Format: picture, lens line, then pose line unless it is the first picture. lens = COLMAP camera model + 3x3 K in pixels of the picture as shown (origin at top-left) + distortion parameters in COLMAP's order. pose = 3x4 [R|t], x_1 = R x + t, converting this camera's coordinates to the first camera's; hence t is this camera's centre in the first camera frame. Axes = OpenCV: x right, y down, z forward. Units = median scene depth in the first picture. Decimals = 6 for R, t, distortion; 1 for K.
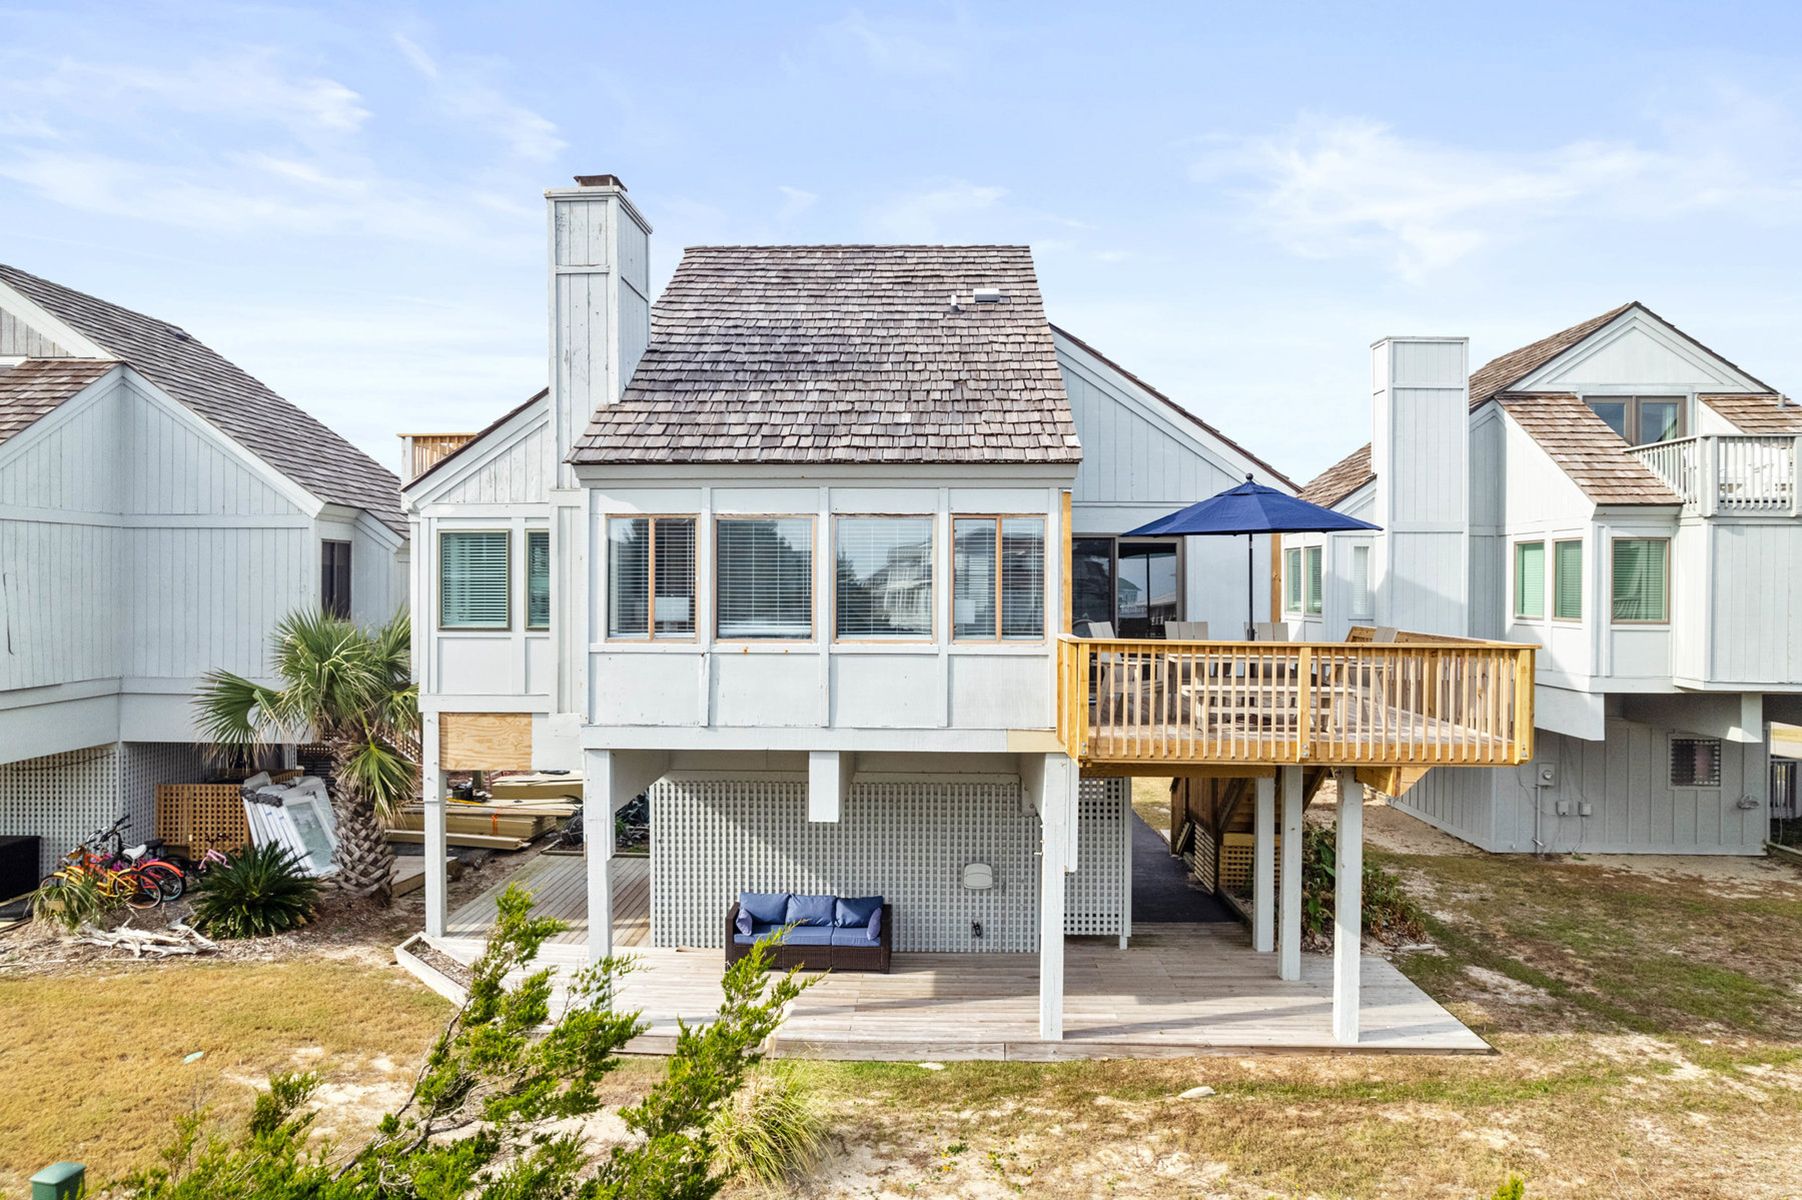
lens RADIAL K [[1162.2, 0, 897.7], [0, 1162.2, 594.3], [0, 0, 1]] dist [-0.080756, 0.072153]
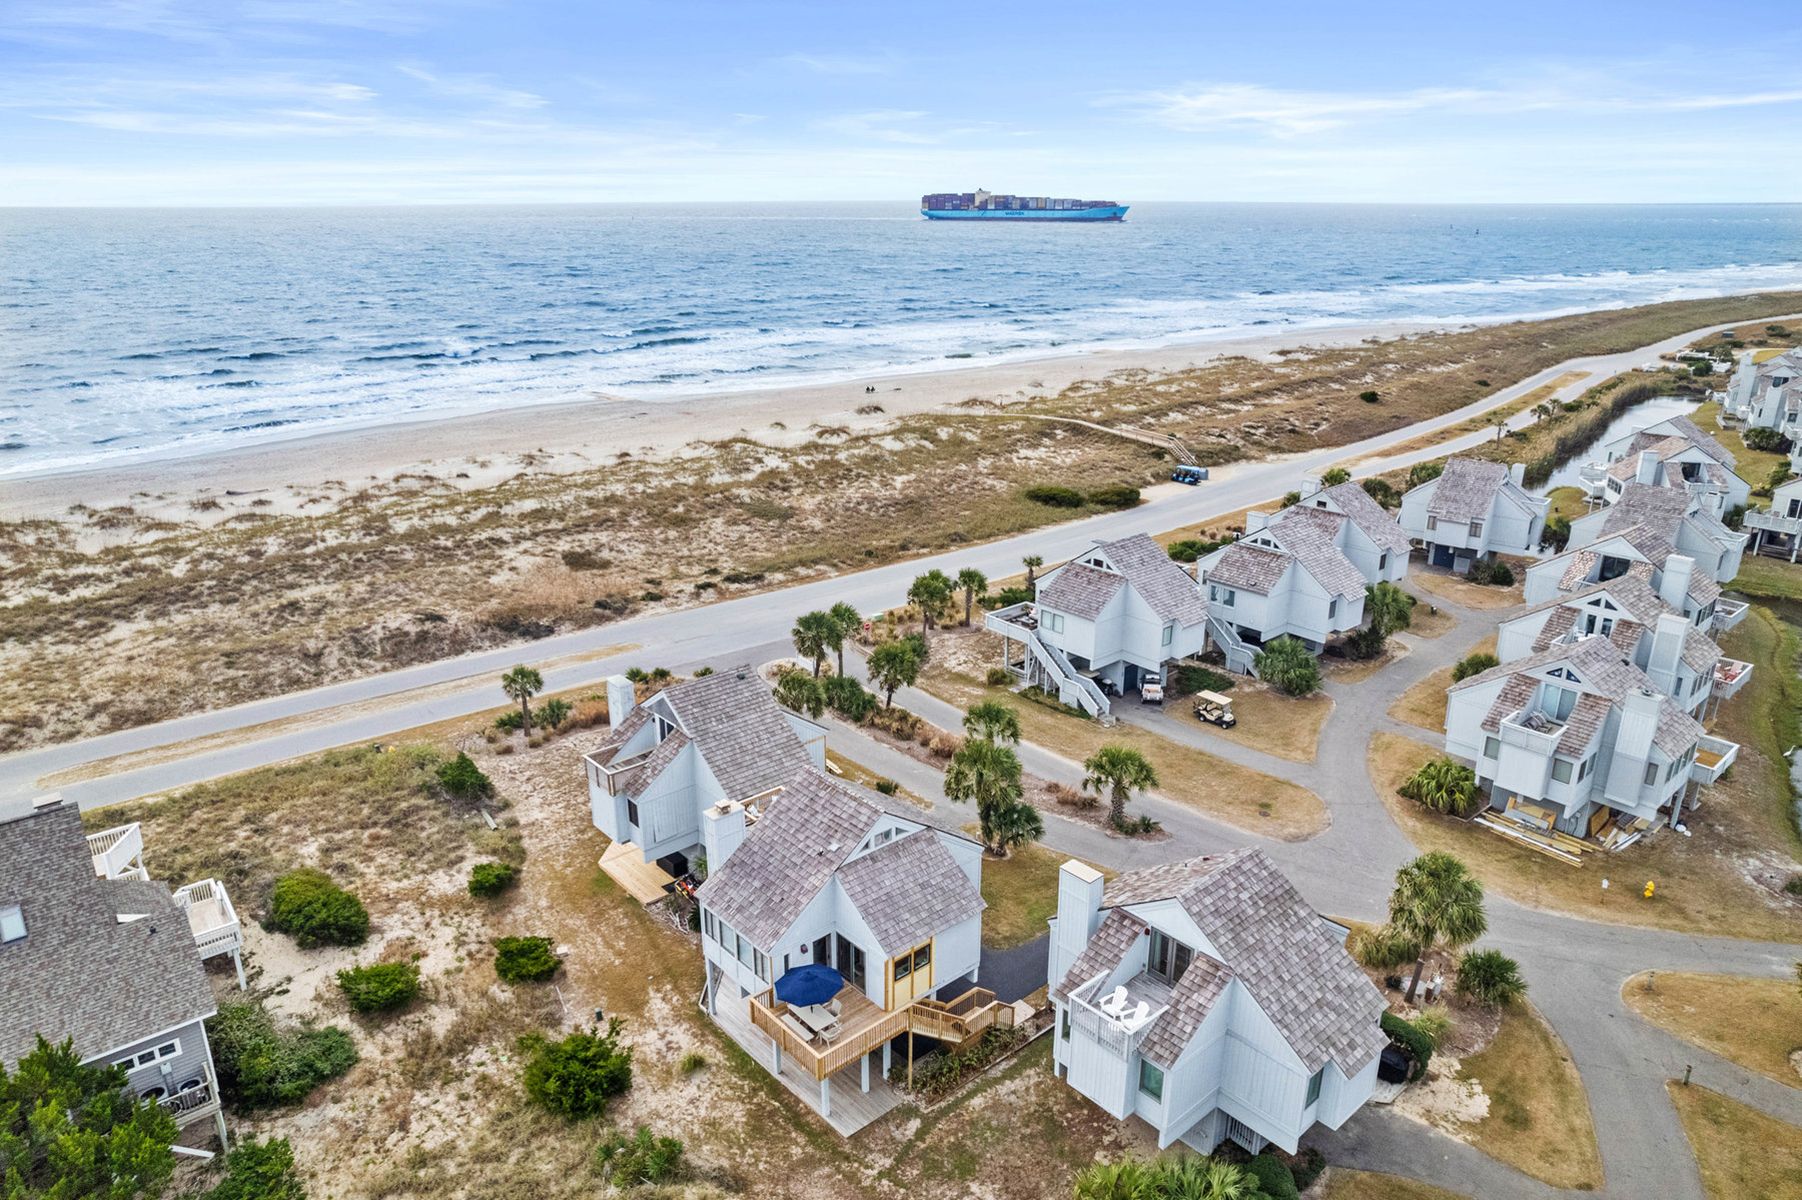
lens RADIAL K [[1186.7, 0, 897.5], [0, 1186.7, 595.6], [0, 0, 1]] dist [-0.082856, 0.077876]
pose [[0.677899, 0.230150, -0.698200, 2.475655], [-0.002386, 0.950416, 0.310973, -2.090951], [0.735151, -0.209143, 0.644835, -0.797050]]
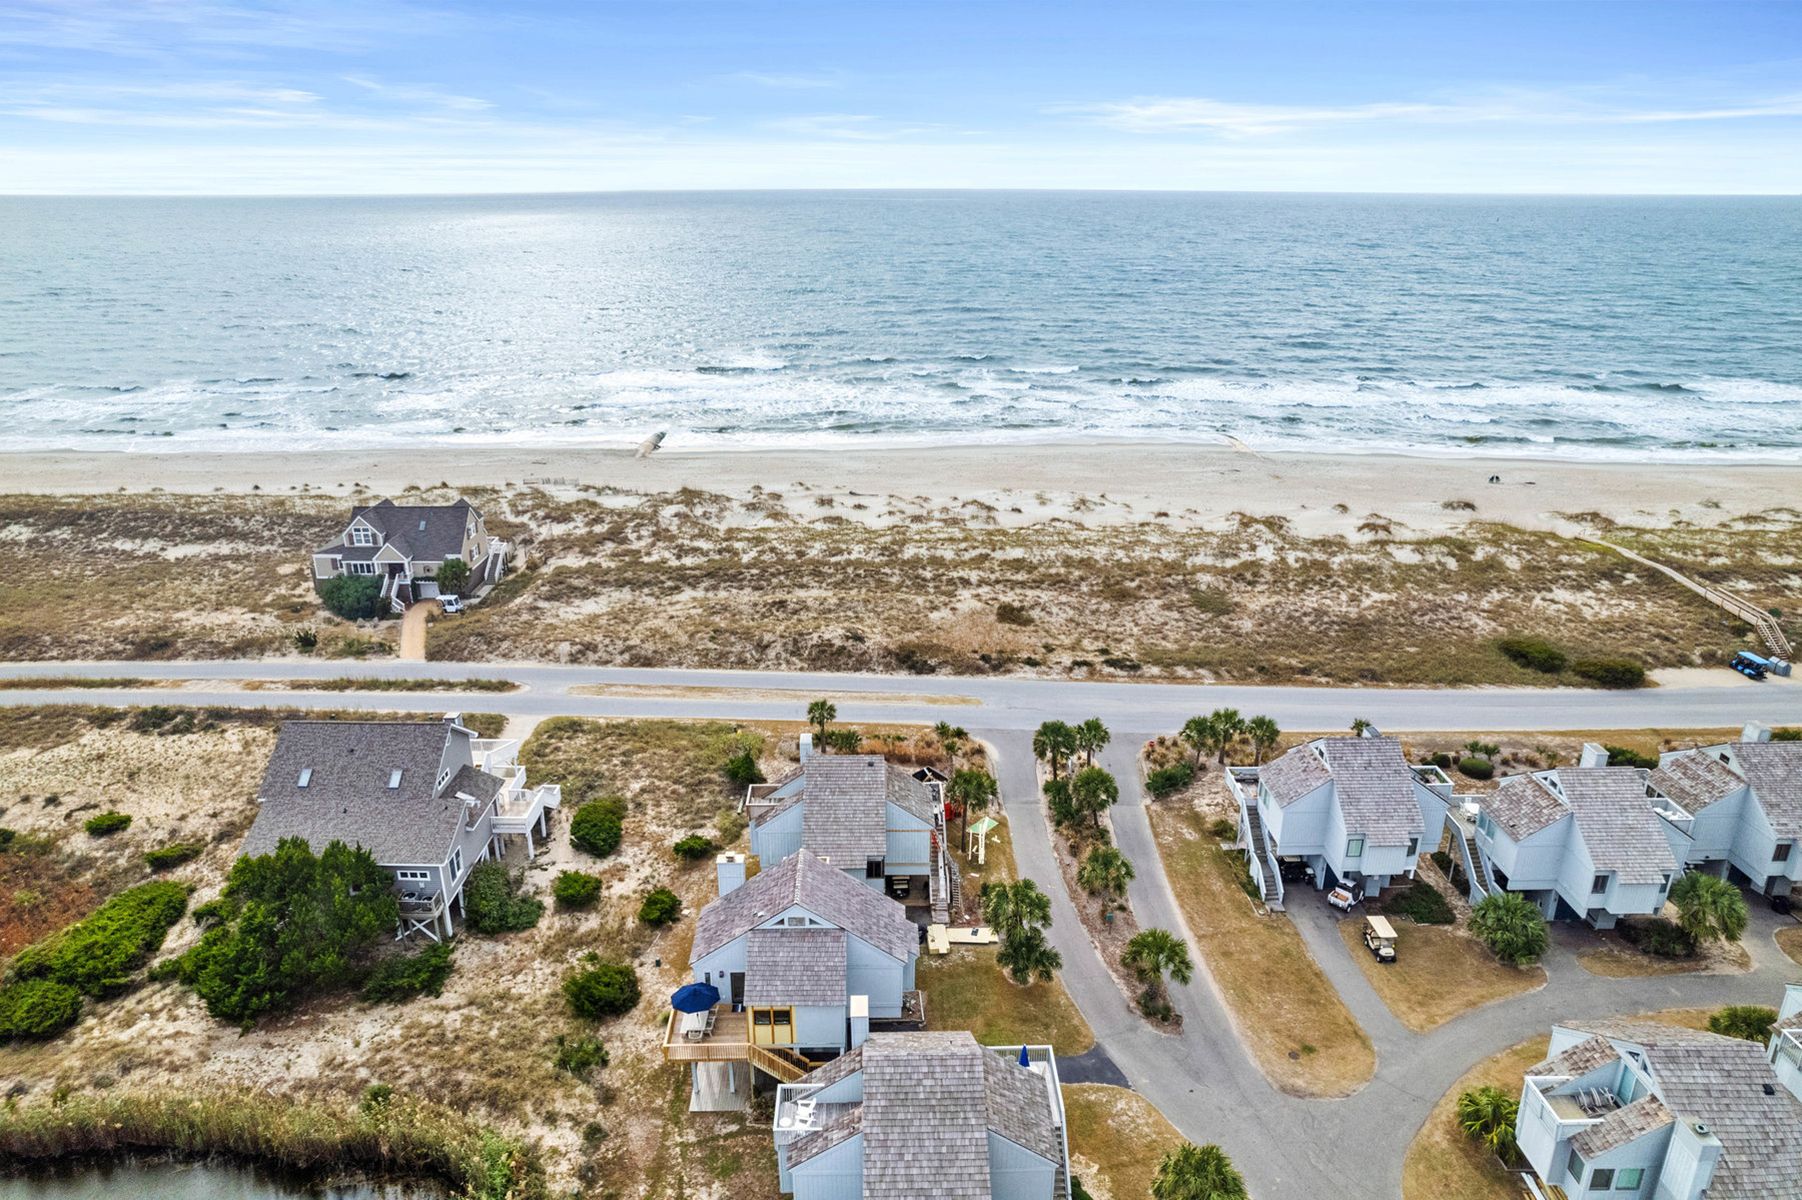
lens RADIAL K [[1163.3, 0, 895.7], [0, 1163.3, 580.1], [0, 0, 1]] dist [-0.061538, 0.046063]
pose [[0.046400, 0.321192, -0.945877, 4.082226], [-0.010648, 0.947002, 0.321052, -3.071883], [0.998866, -0.004825, 0.047361, 1.482101]]
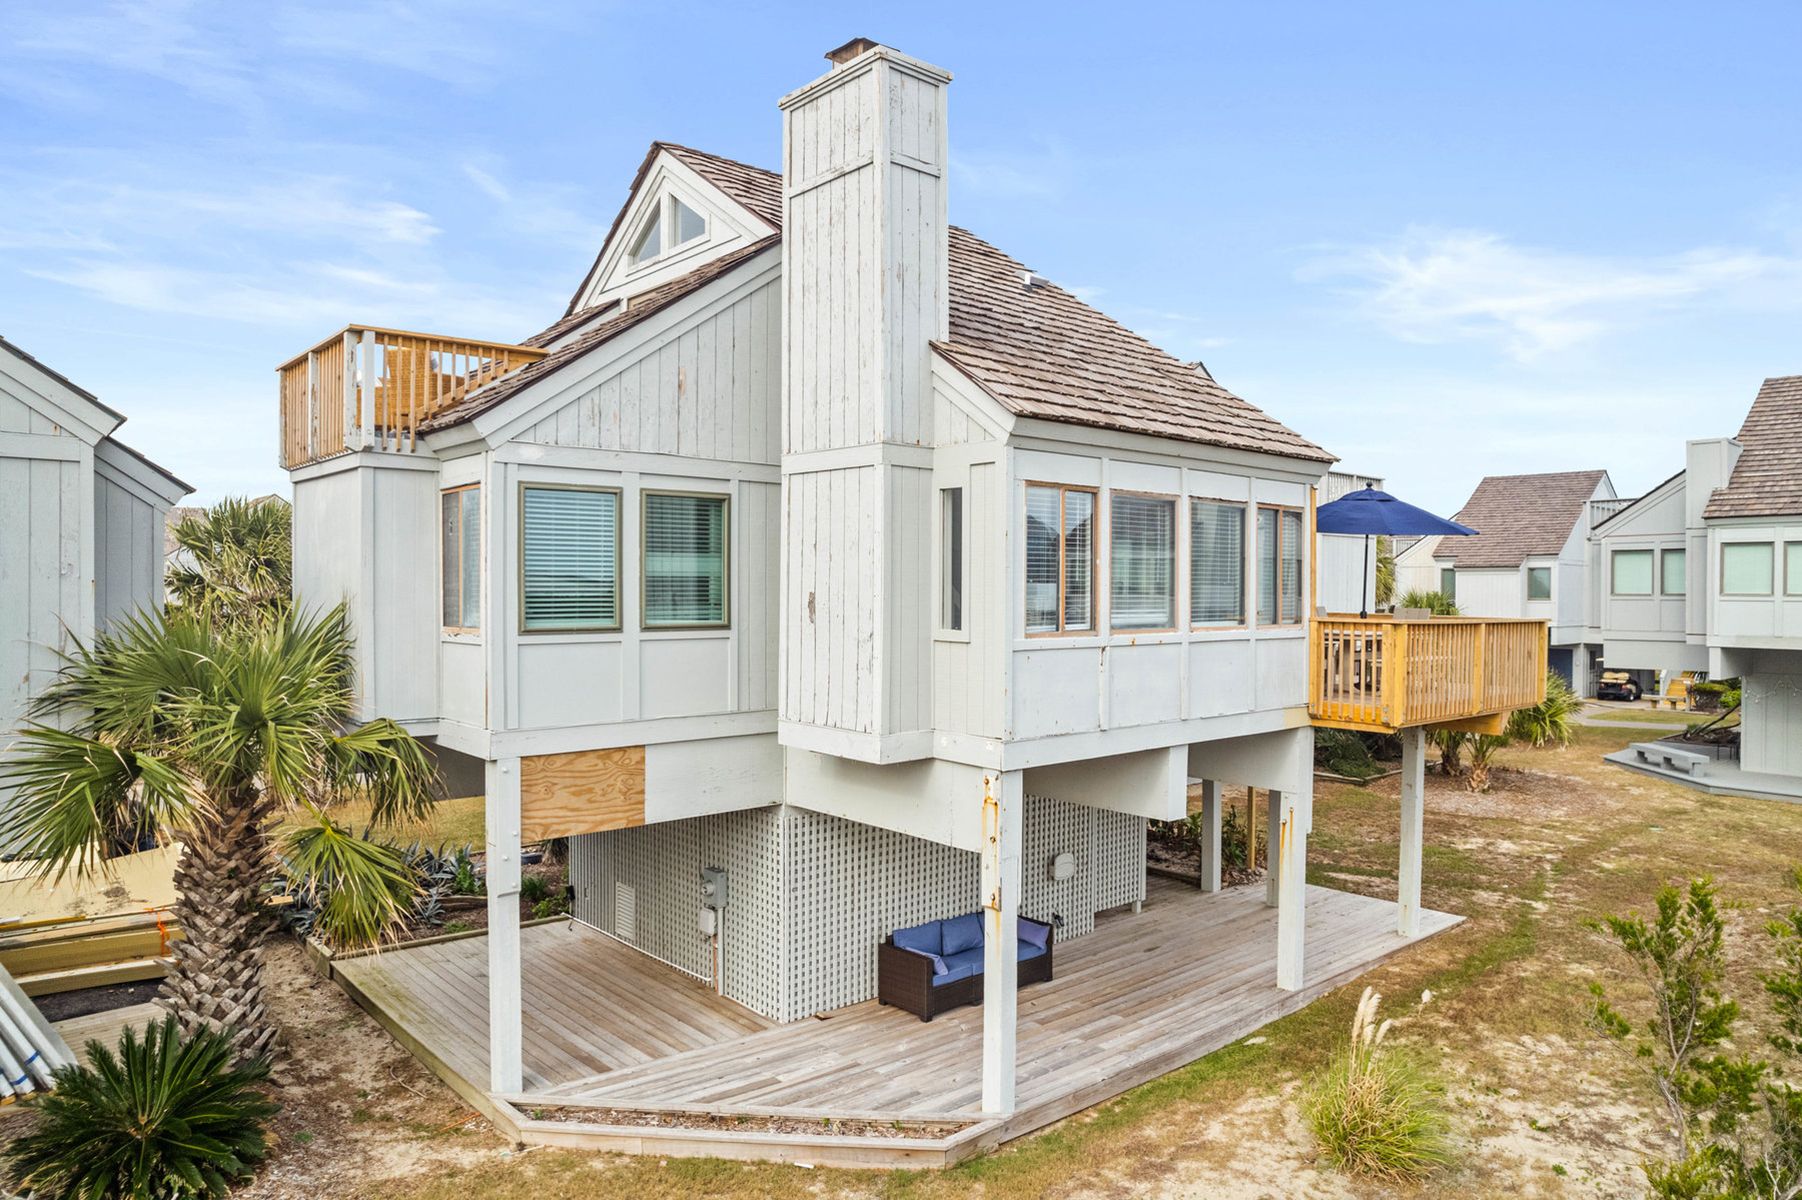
lens RADIAL K [[1151.2, 0, 901.0], [0, 1151.2, 600.0], [0, 0, 1]] dist [-0.095457, 0.095950]
pose [[0.733121, -0.005898, 0.680073, -0.775565], [-0.000513, 0.999957, 0.009225, 0.006708], [-0.680098, -0.007111, 0.733086, 0.418007]]
